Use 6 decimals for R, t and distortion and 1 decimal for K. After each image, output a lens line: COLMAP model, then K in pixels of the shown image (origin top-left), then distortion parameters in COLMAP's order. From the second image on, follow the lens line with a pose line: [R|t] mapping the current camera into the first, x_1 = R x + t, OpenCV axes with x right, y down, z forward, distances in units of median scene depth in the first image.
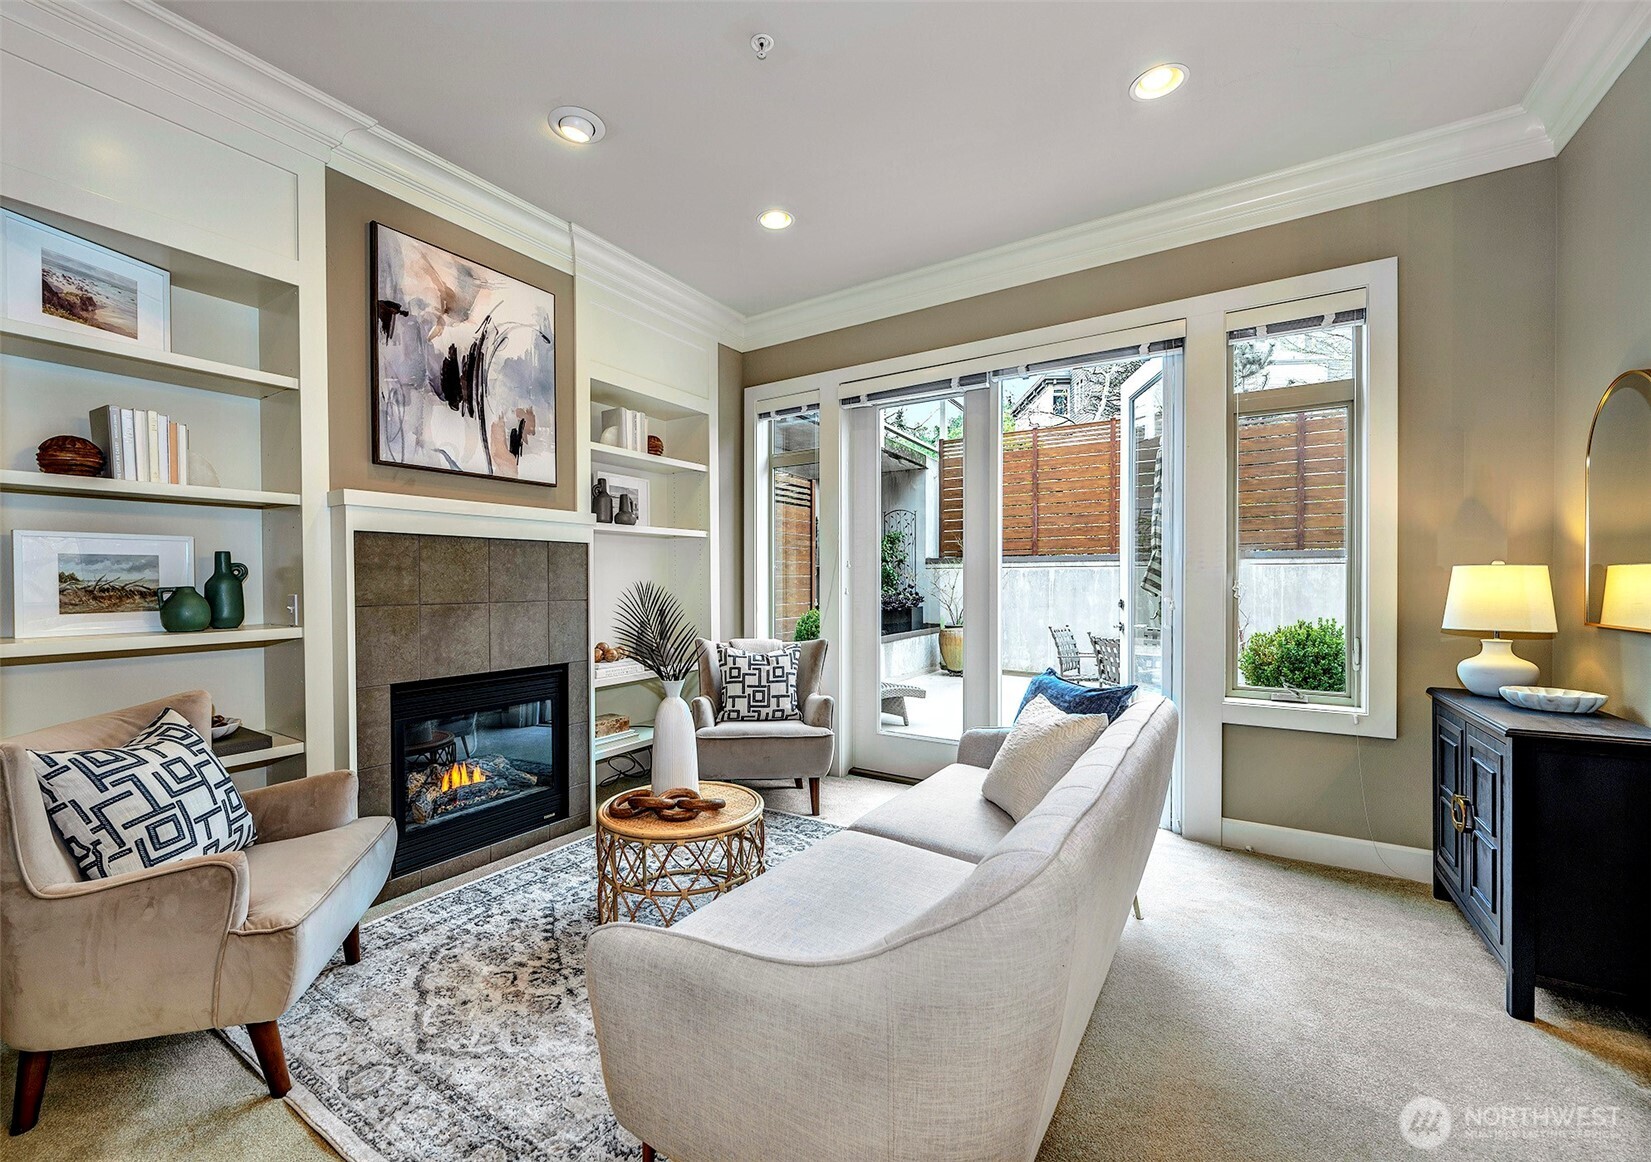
lens RADIAL K [[663.9, 0, 820.4], [0, 663.9, 587.5], [0, 0, 1]] dist [0.001442, 0.000320]
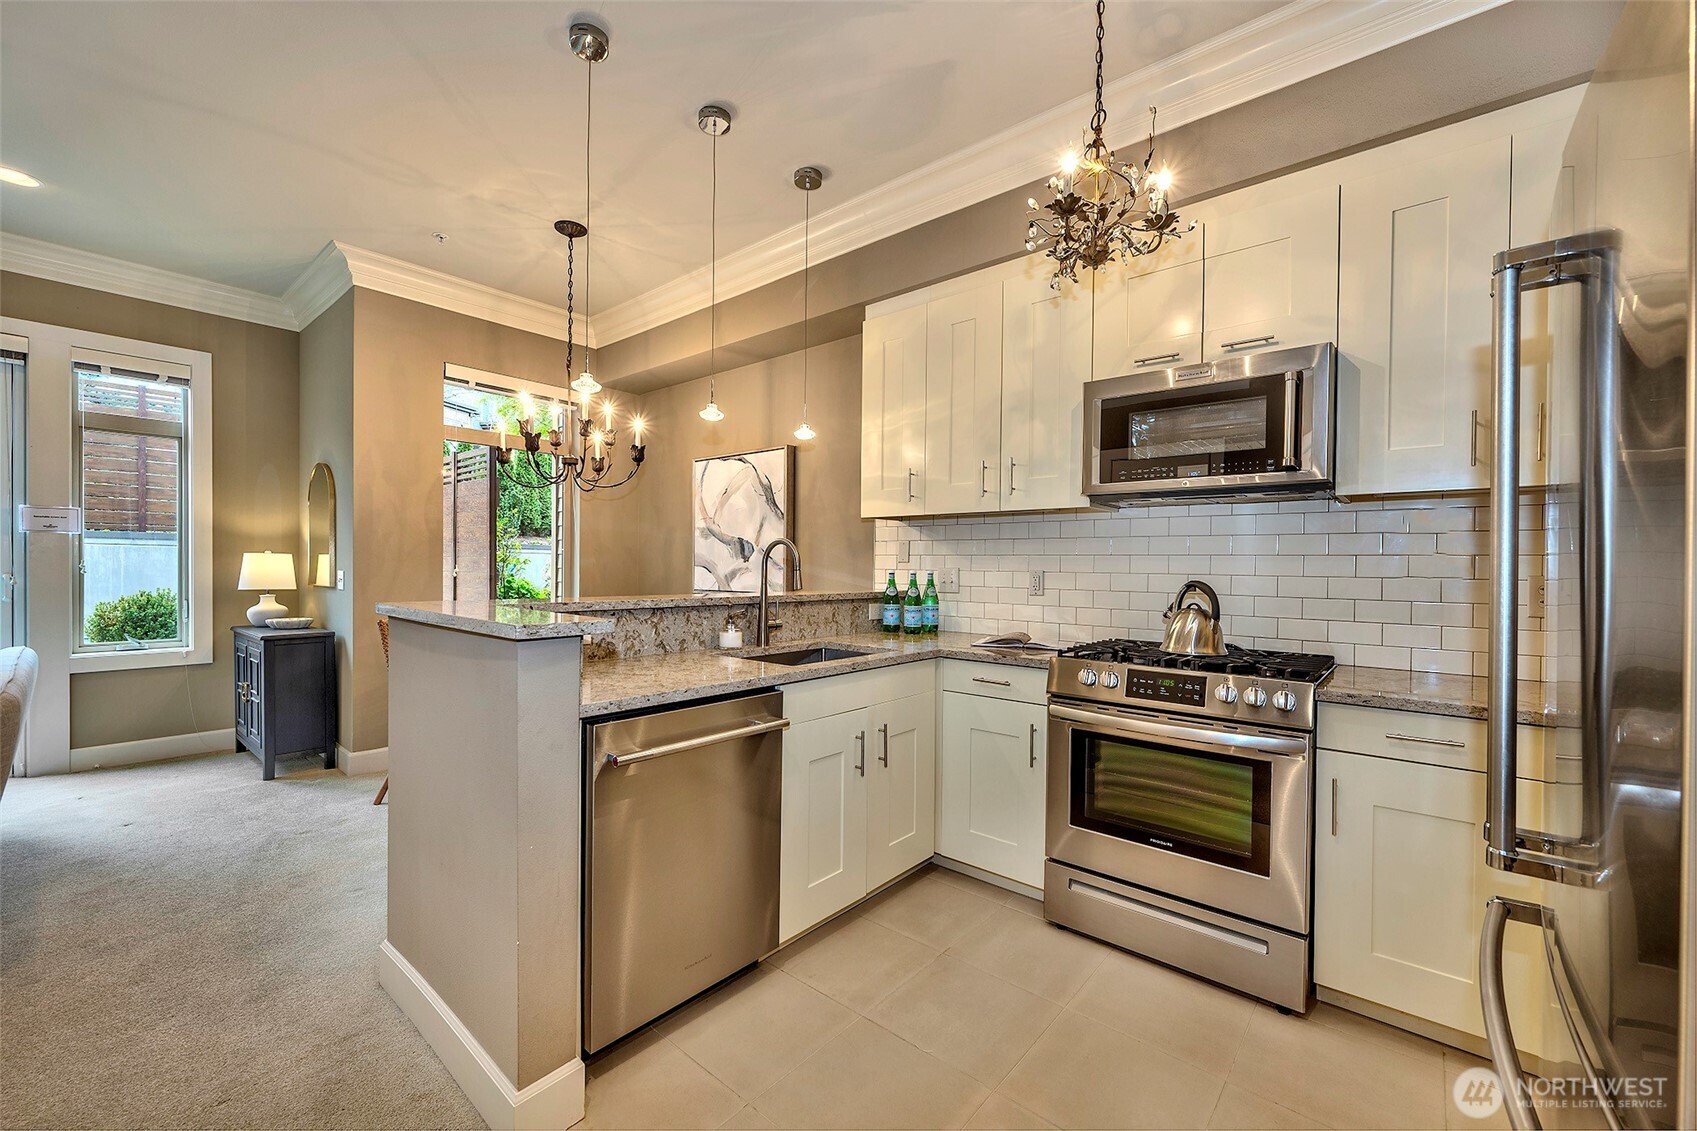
lens RADIAL K [[681.6, 0, 841.9], [0, 681.6, 569.8], [0, 0, 1]] dist [-0.004284, -0.000370]
pose [[0.144347, -0.004283, 0.989518, -0.495989], [0.002013, 0.999990, 0.004035, 0.005469], [-0.989525, 0.001410, 0.144354, -0.691818]]
